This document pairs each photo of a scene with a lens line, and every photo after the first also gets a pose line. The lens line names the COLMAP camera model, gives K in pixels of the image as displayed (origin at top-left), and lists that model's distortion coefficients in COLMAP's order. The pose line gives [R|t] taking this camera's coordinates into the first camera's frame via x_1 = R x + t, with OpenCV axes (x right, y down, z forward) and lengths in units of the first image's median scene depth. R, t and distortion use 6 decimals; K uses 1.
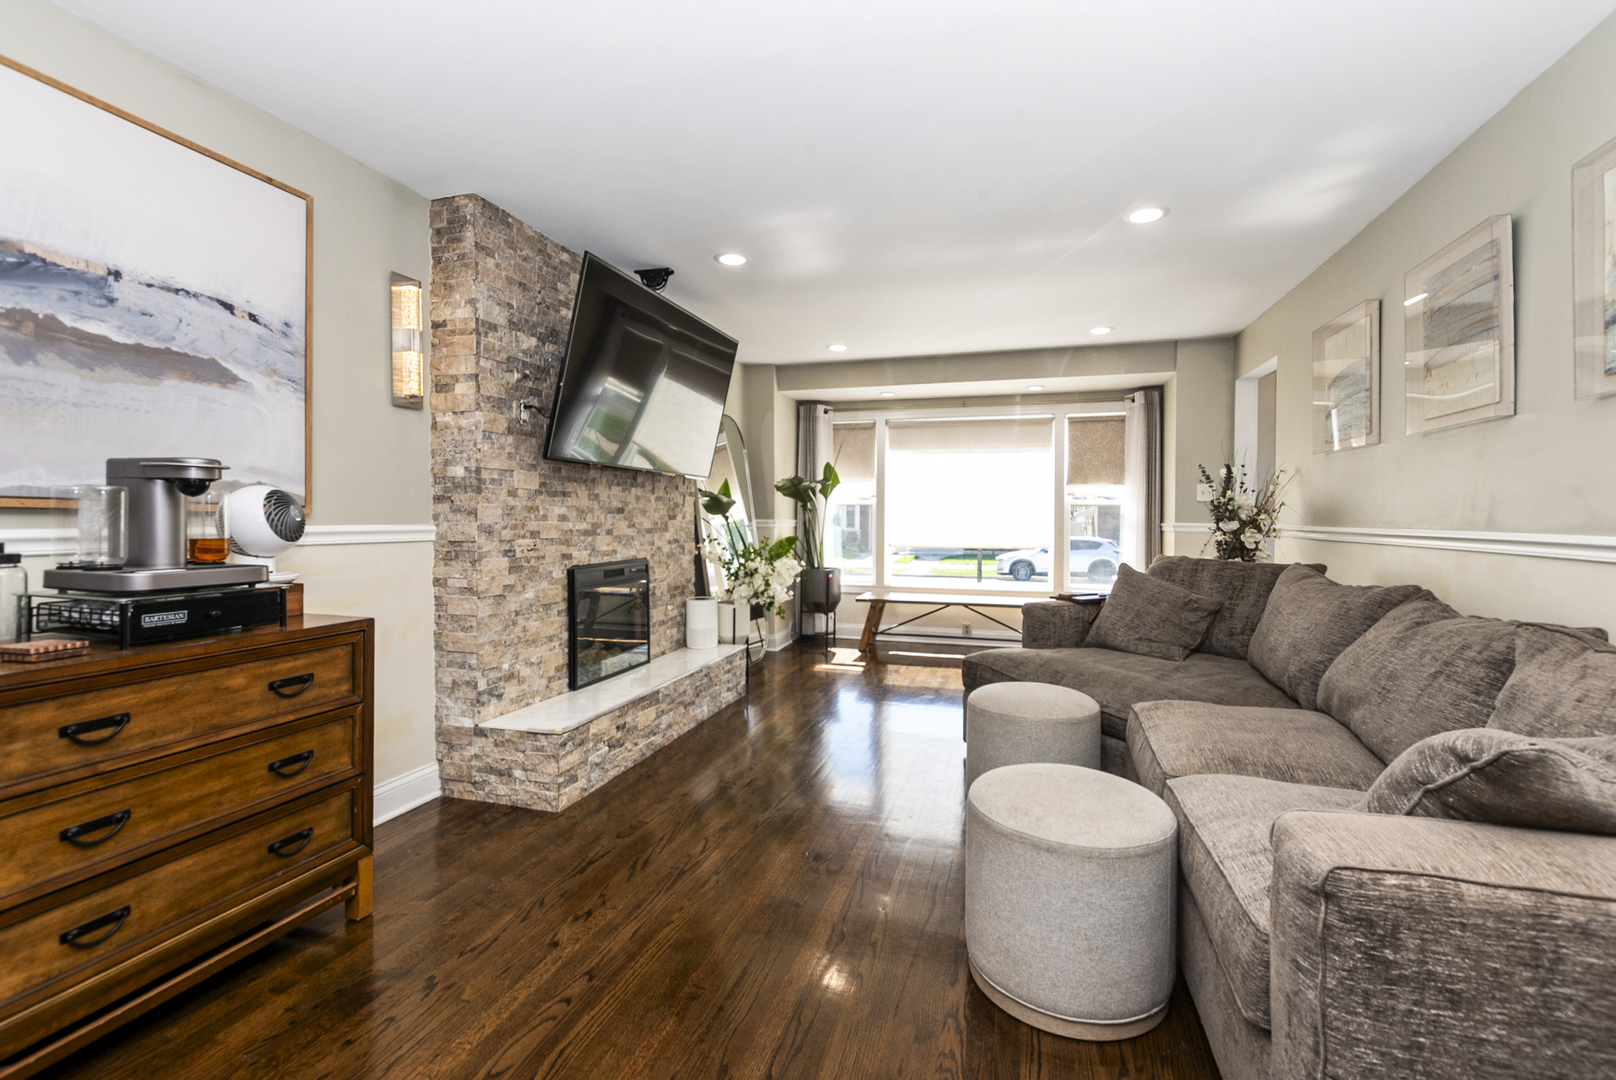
lens RADIAL K [[720.4, 0, 805.2], [0, 720.4, 531.7], [0, 0, 1]] dist [-0.000520, 0.000031]
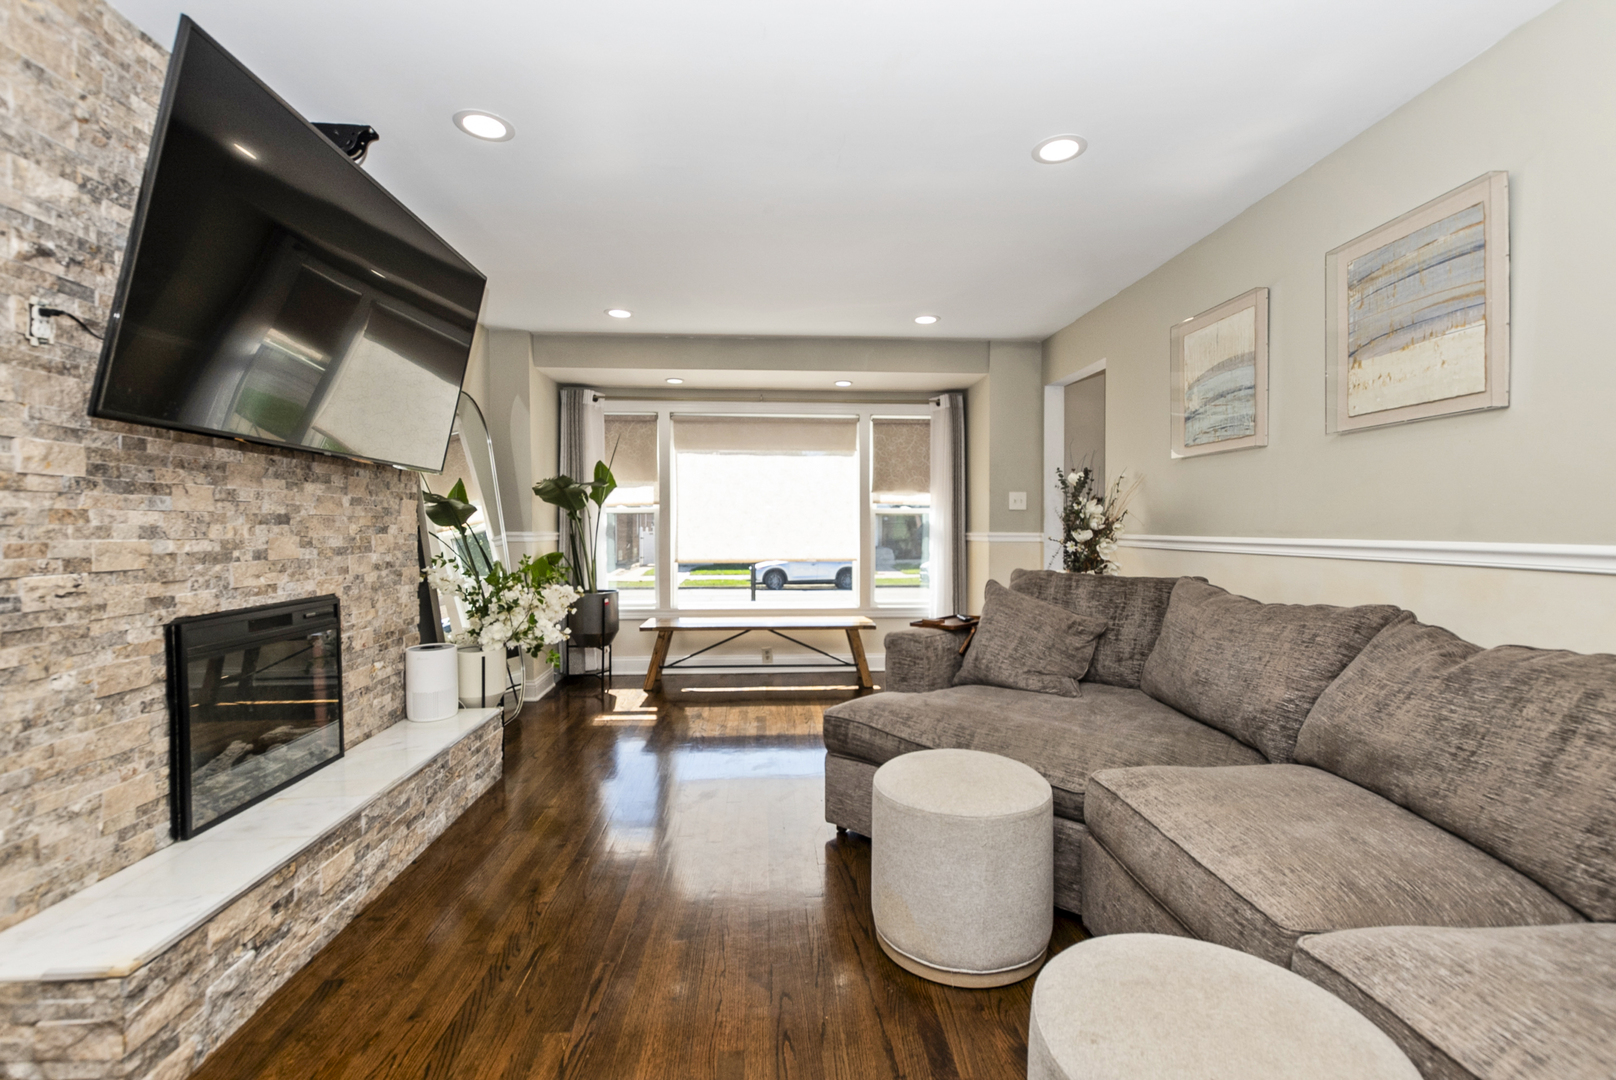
lens RADIAL K [[712.5, 0, 816.2], [0, 712.5, 543.3], [0, 0, 1]] dist [0.009298, -0.006304]
pose [[0.932855, -0.012585, 0.360033, -0.049073], [0.011935, 0.999921, 0.004027, -0.005458], [-0.360055, 0.000540, 0.932931, 0.250695]]
